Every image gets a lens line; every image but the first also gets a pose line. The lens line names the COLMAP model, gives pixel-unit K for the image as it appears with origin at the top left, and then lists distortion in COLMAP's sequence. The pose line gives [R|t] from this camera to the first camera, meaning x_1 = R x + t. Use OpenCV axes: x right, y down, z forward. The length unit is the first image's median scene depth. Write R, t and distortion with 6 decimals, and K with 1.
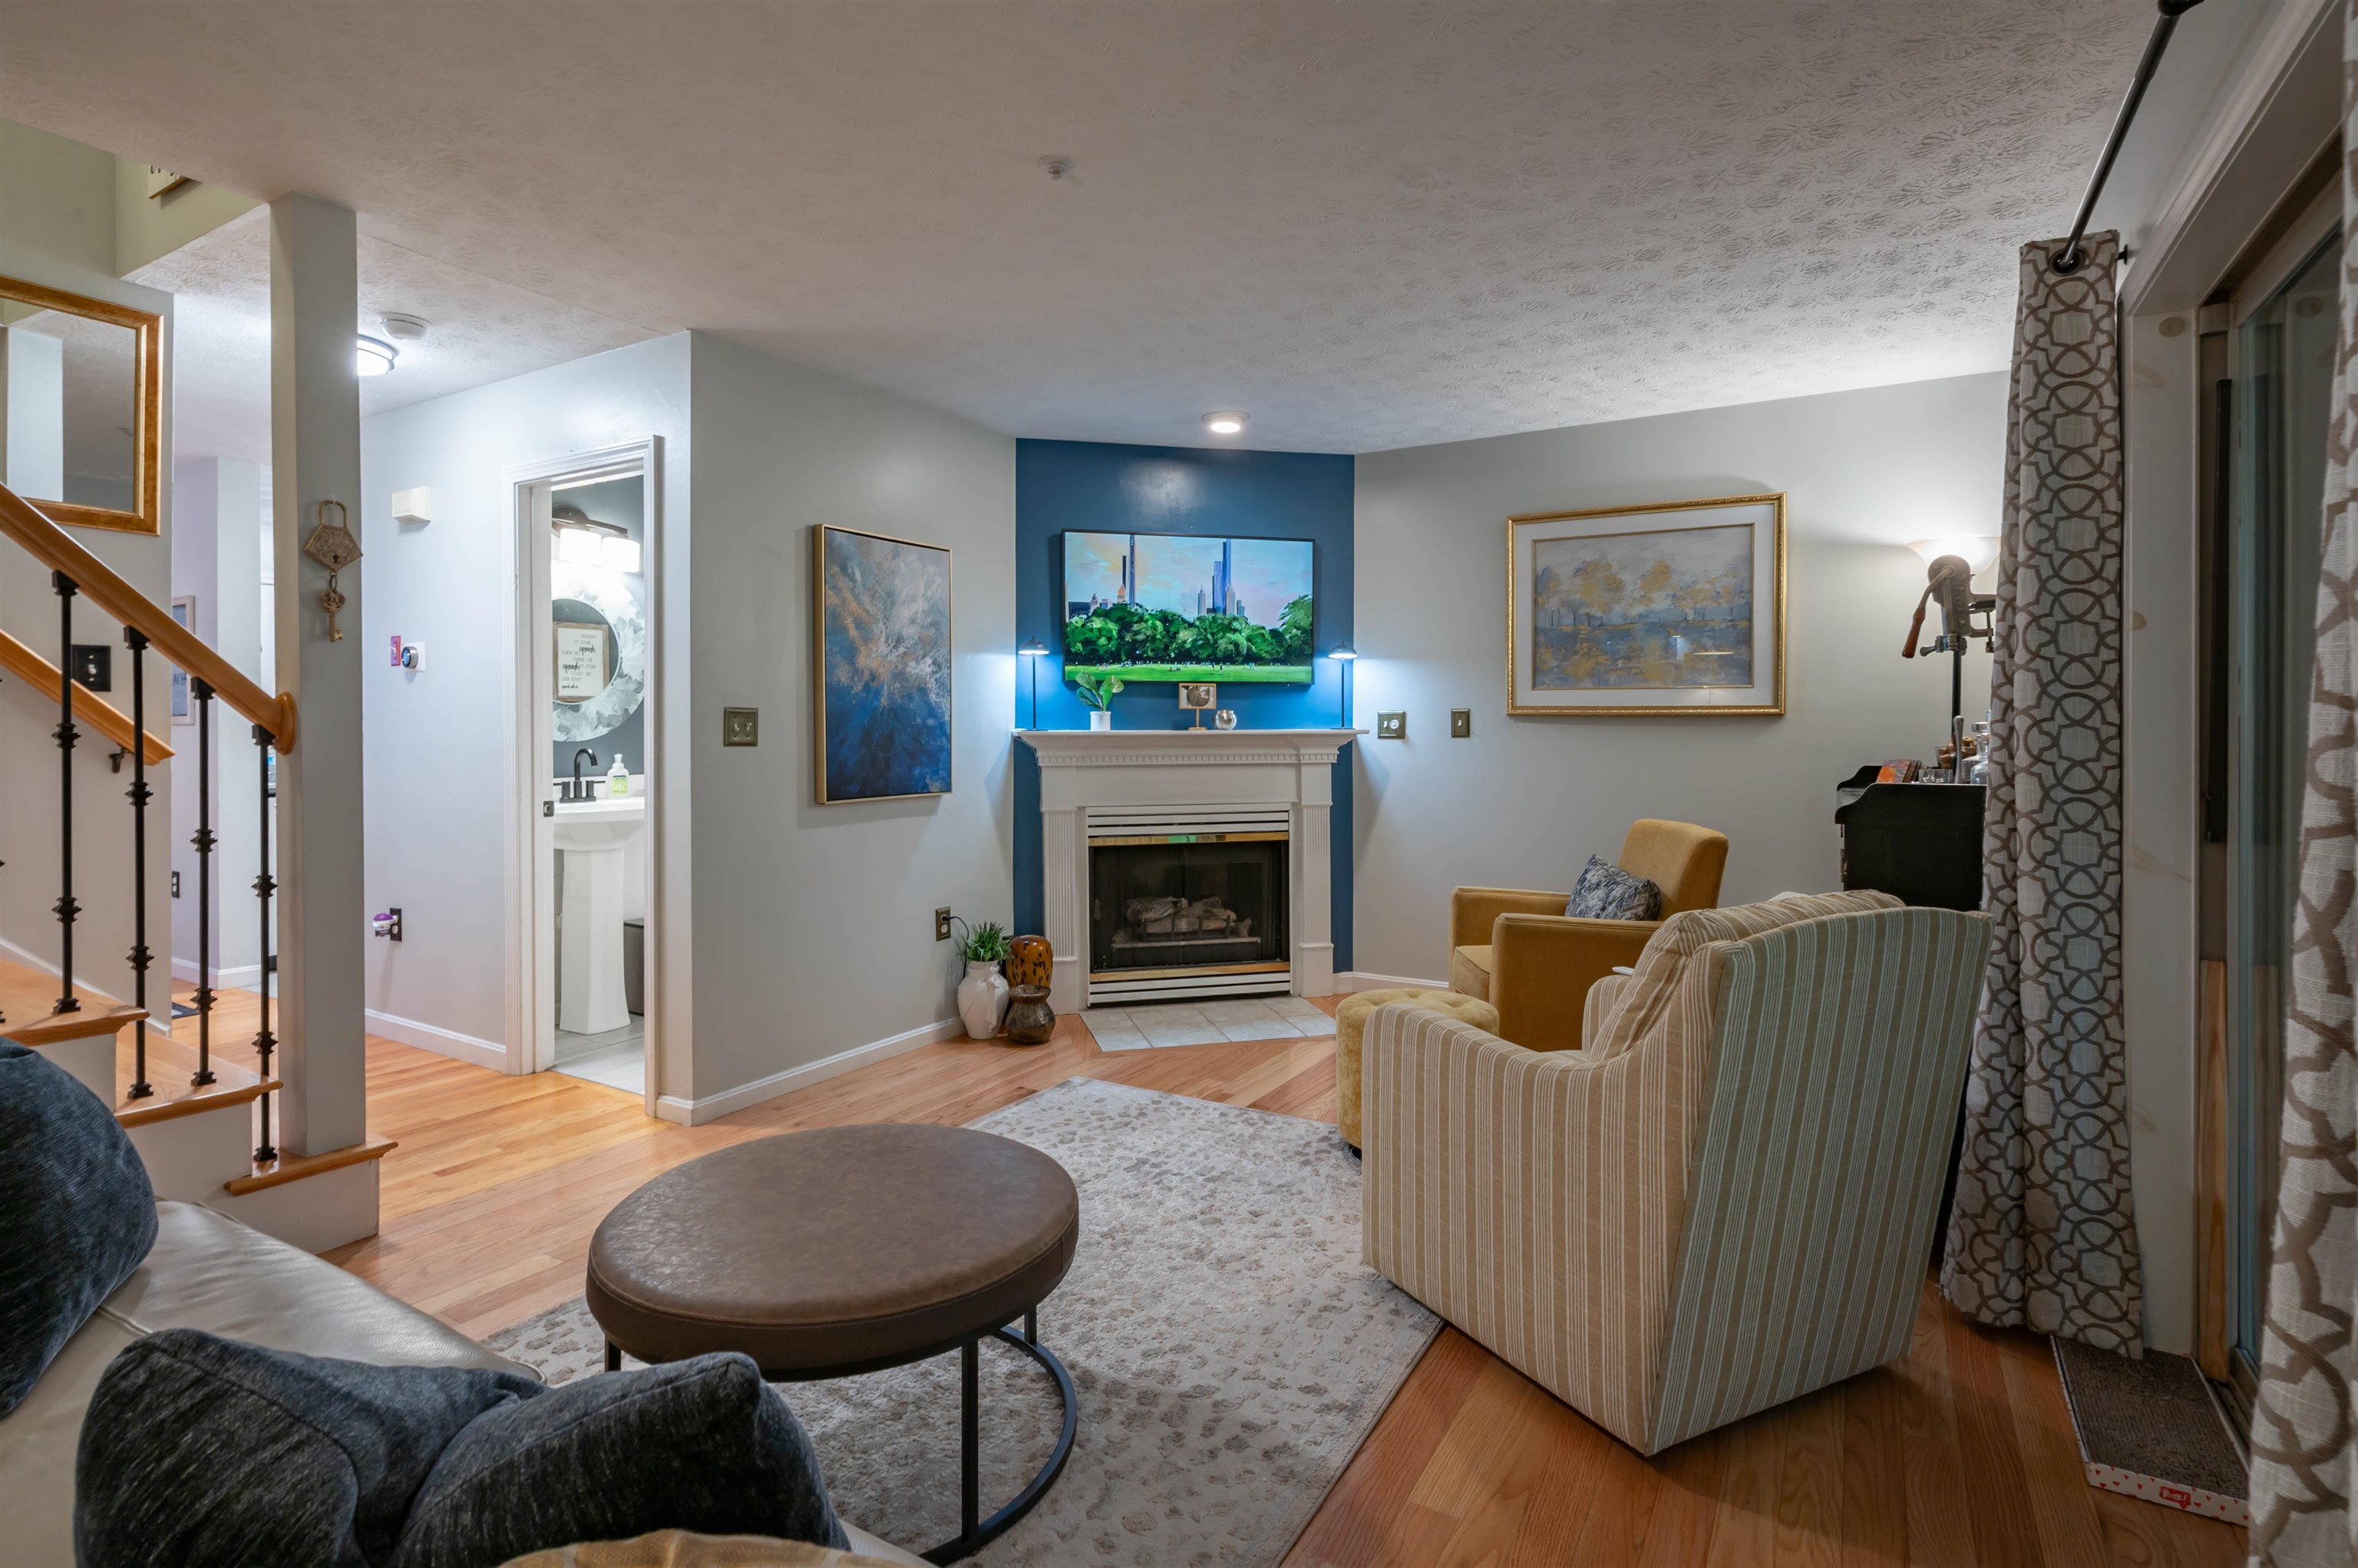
lens RADIAL K [[1141.9, 0, 1199.6], [0, 1141.9, 737.0], [0, 0, 1]] dist [0.008259, 0.002543]
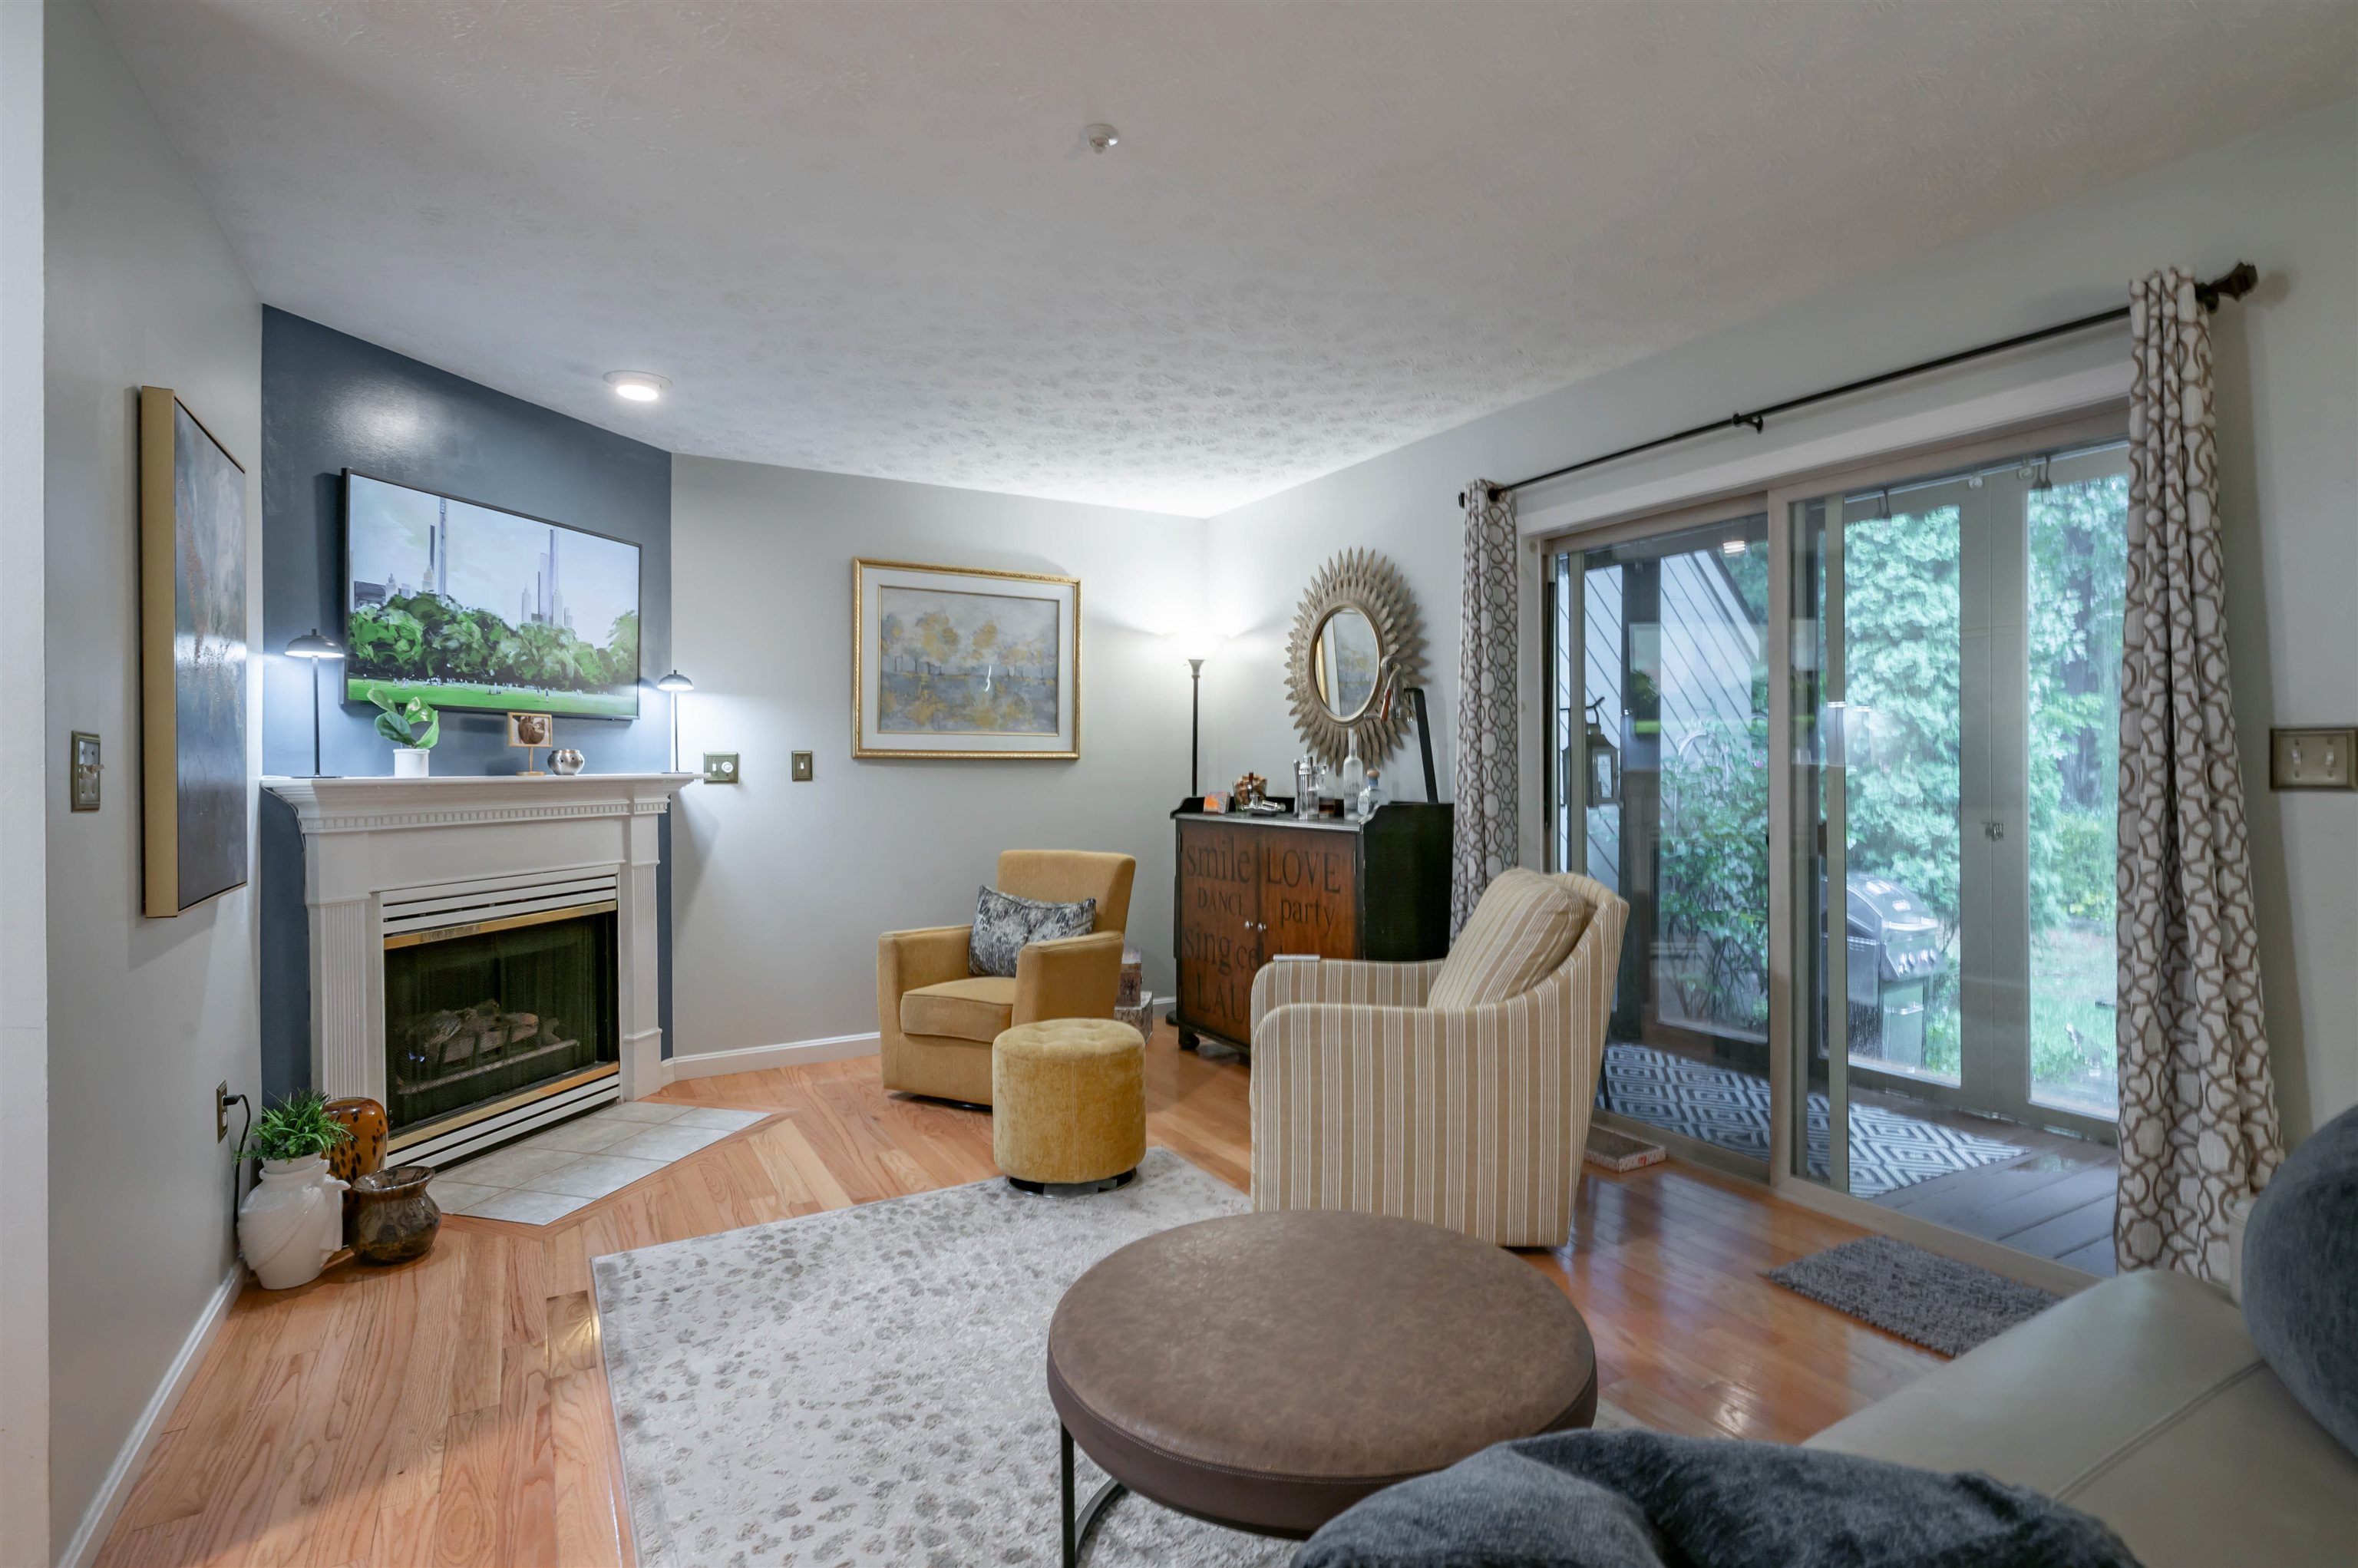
lens RADIAL K [[1141.9, 0, 1179.0], [0, 1141.9, 773.7], [0, 0, 1]] dist [0.008259, 0.002543]
pose [[0.498222, -0.006840, 0.867022, -0.445334], [0.013562, 0.999908, 0.000095, -0.001390], [-0.866943, 0.011711, 0.498269, 0.260332]]
